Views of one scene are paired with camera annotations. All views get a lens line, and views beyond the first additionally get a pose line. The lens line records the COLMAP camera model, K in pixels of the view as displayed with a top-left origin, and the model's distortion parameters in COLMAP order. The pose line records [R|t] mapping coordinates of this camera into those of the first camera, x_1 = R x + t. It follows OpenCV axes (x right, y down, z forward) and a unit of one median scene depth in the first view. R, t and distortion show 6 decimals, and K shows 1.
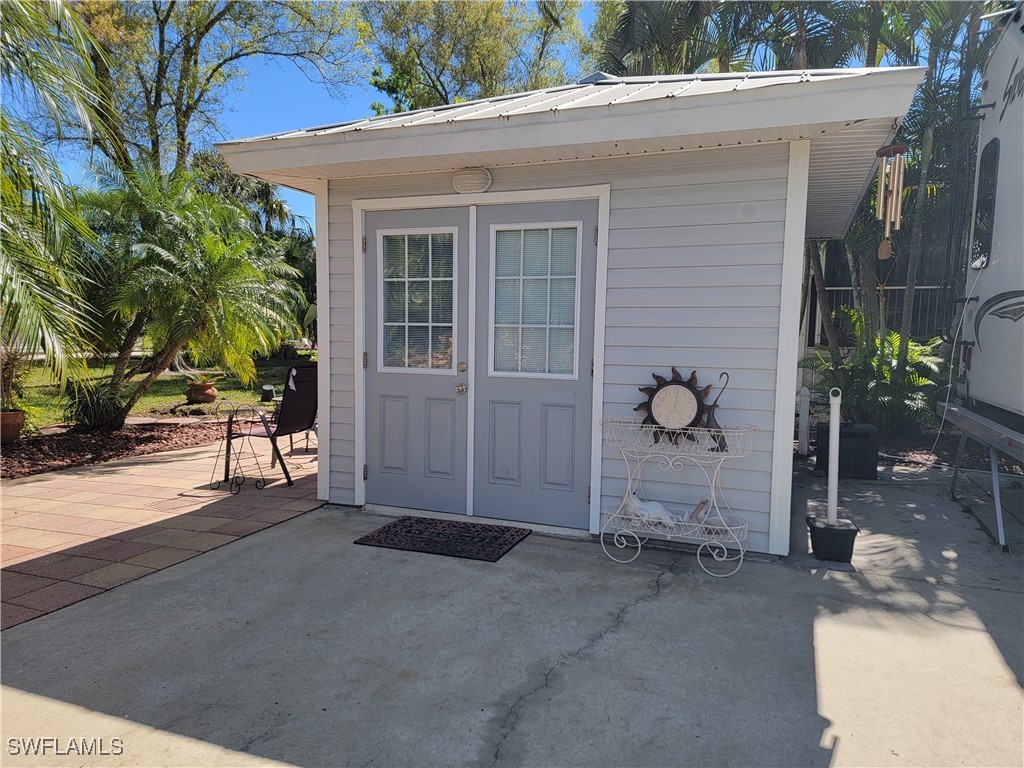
lens RADIAL K [[708.6, 0, 512.2], [0, 708.6, 387.5], [0, 0, 1]] dist [0.077308, -0.050366]
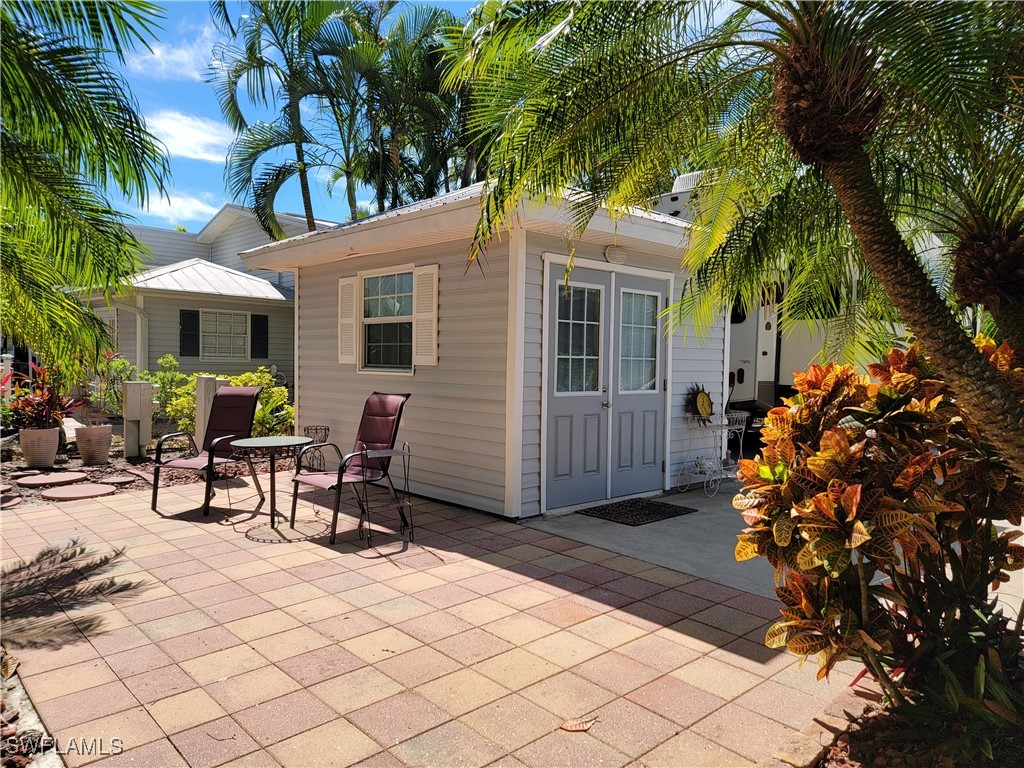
lens RADIAL K [[708.6, 0, 509.3], [0, 708.6, 382.5], [0, 0, 1]] dist [0.077308, -0.050366]
pose [[0.431879, -0.033196, 0.901320, -1.379104], [0.064086, 0.997926, 0.006047, -0.061076], [-0.899652, 0.055150, 0.433111, 0.584518]]
